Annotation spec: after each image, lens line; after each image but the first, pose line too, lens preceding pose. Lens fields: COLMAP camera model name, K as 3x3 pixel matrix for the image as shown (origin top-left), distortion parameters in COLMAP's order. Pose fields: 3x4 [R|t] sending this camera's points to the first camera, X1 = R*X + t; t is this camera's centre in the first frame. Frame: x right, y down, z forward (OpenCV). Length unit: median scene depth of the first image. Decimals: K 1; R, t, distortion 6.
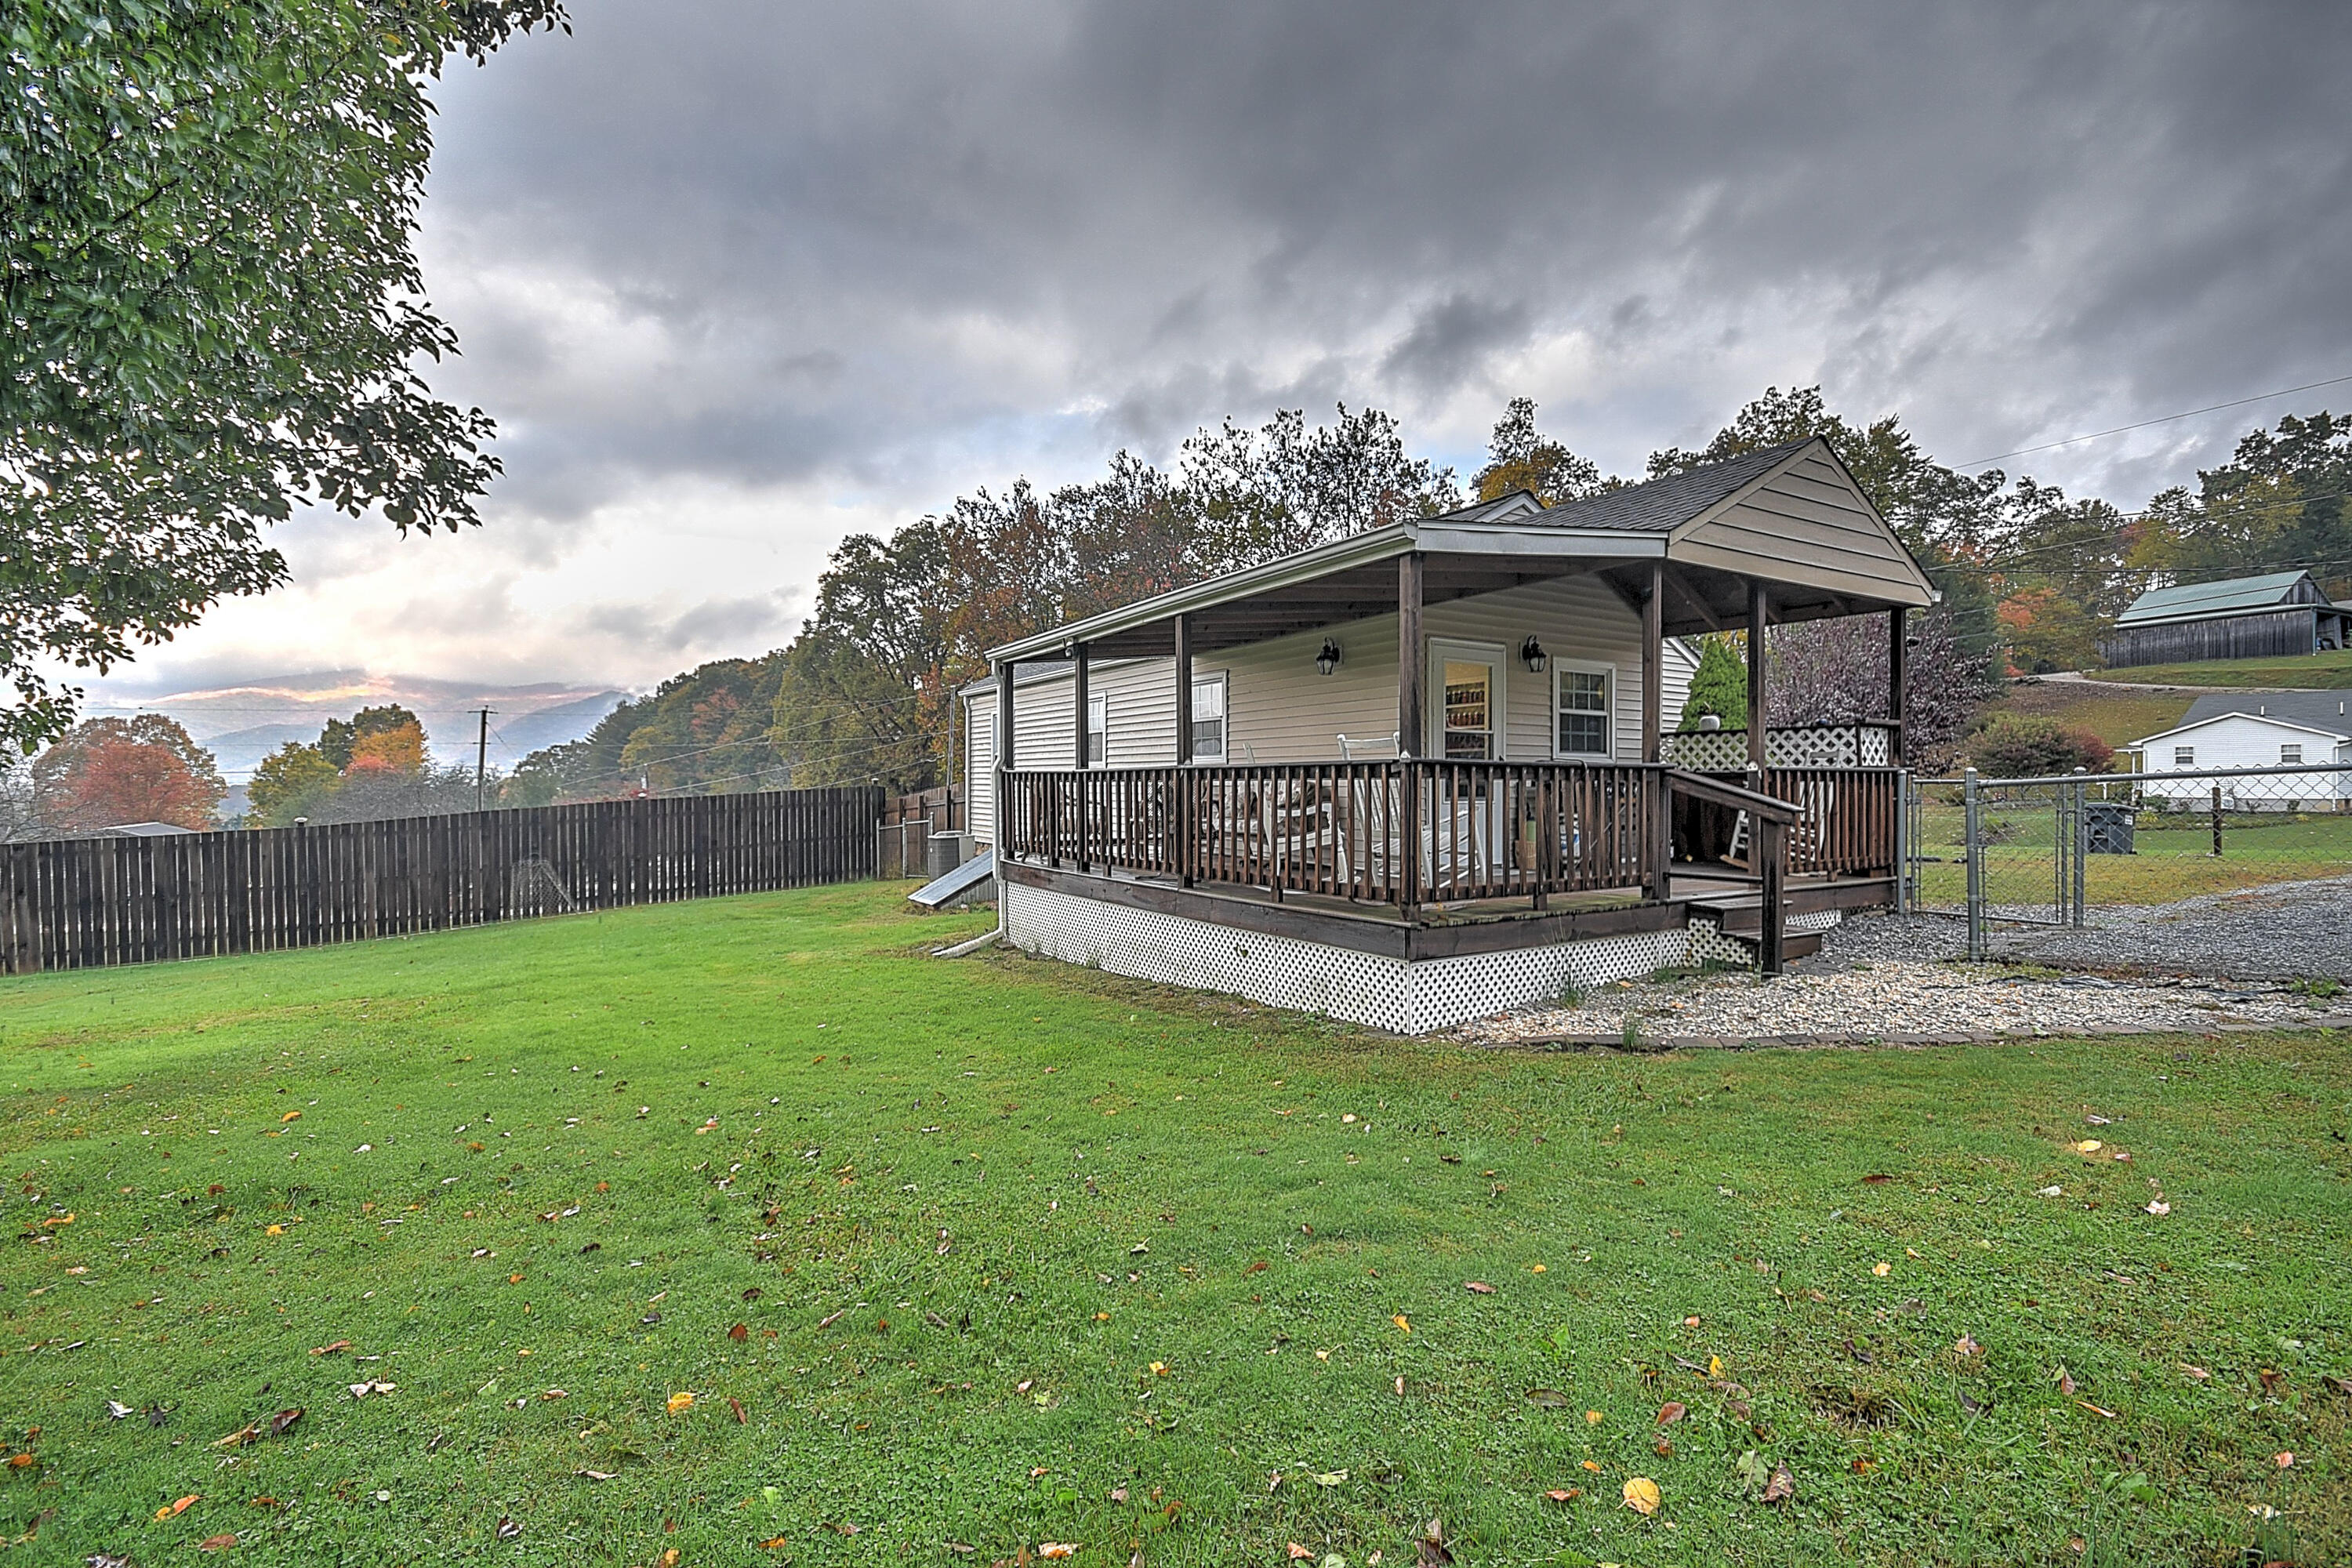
lens RADIAL K [[1036.4, 0, 1171.2], [0, 1036.4, 784.5], [0, 0, 1]] dist [-0.004648, -0.000292]
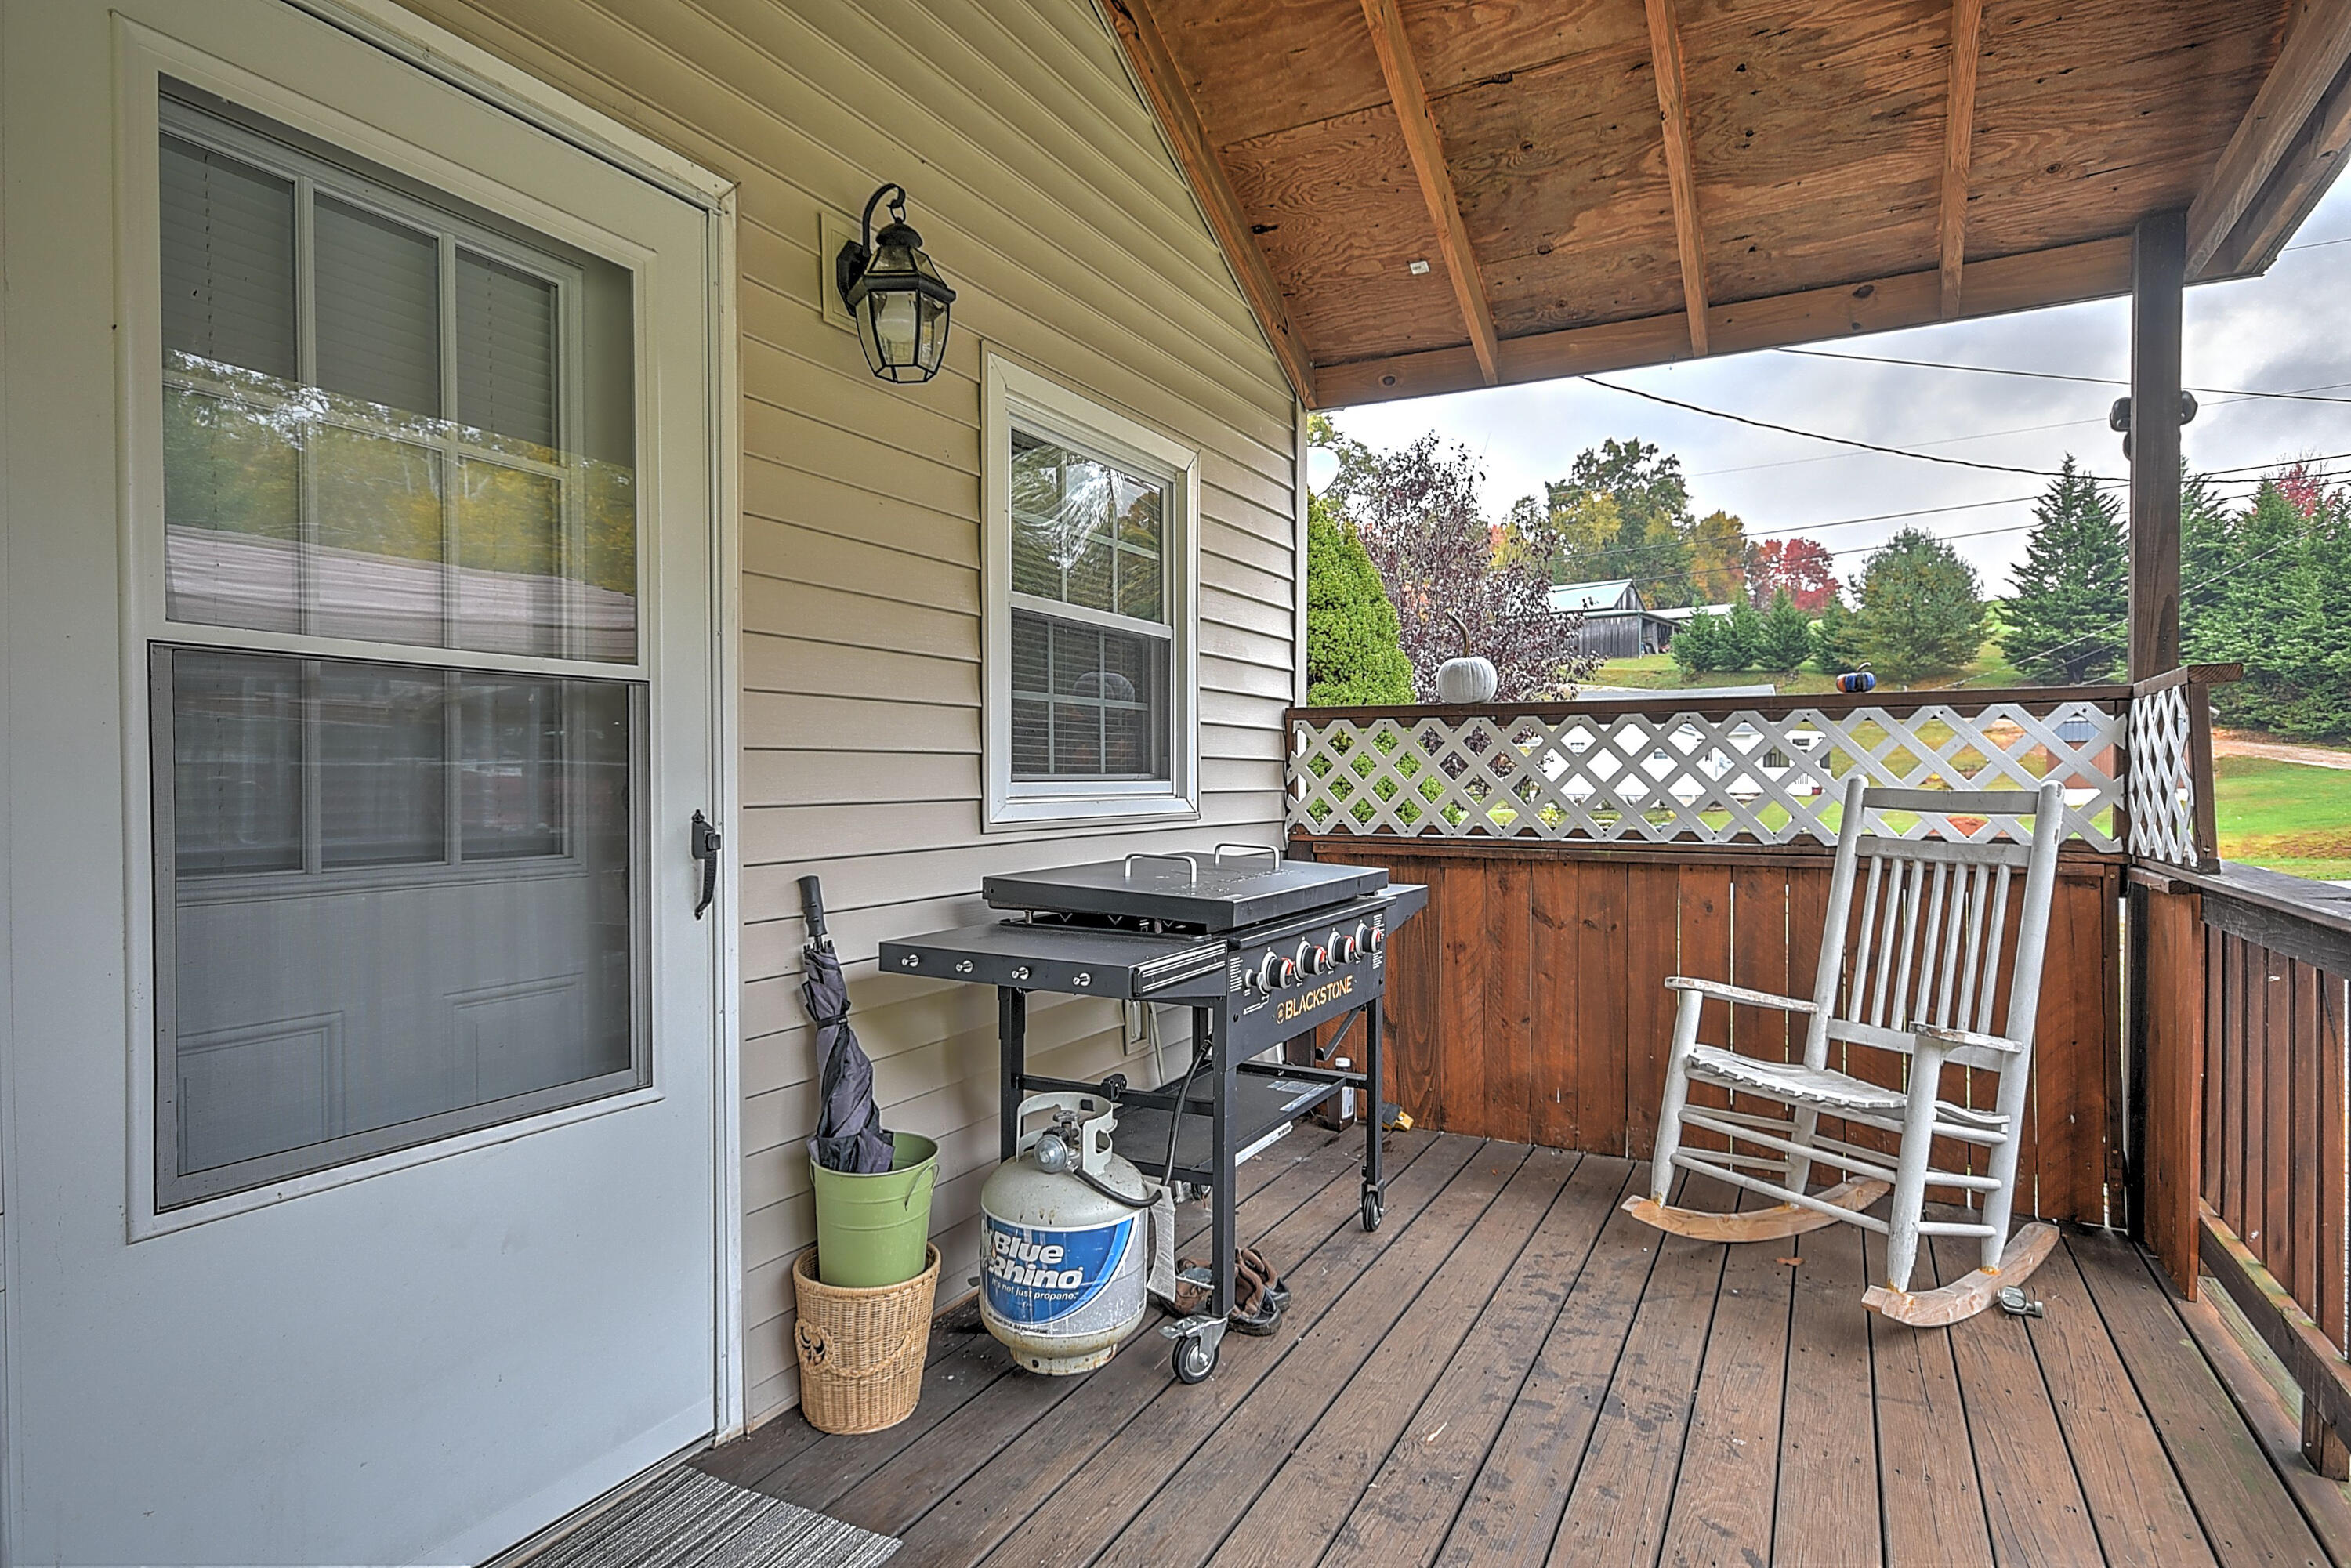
lens RADIAL K [[1200.8, 0, 1175.5], [0, 1200.8, 784.0], [0, 0, 1]] dist [-0.000408, -0.000037]
pose [[0.863821, -0.004163, 0.503781, 0.099680], [-0.001362, 0.999943, 0.010599, -0.011905], [-0.503797, -0.009842, 0.863766, 0.275355]]
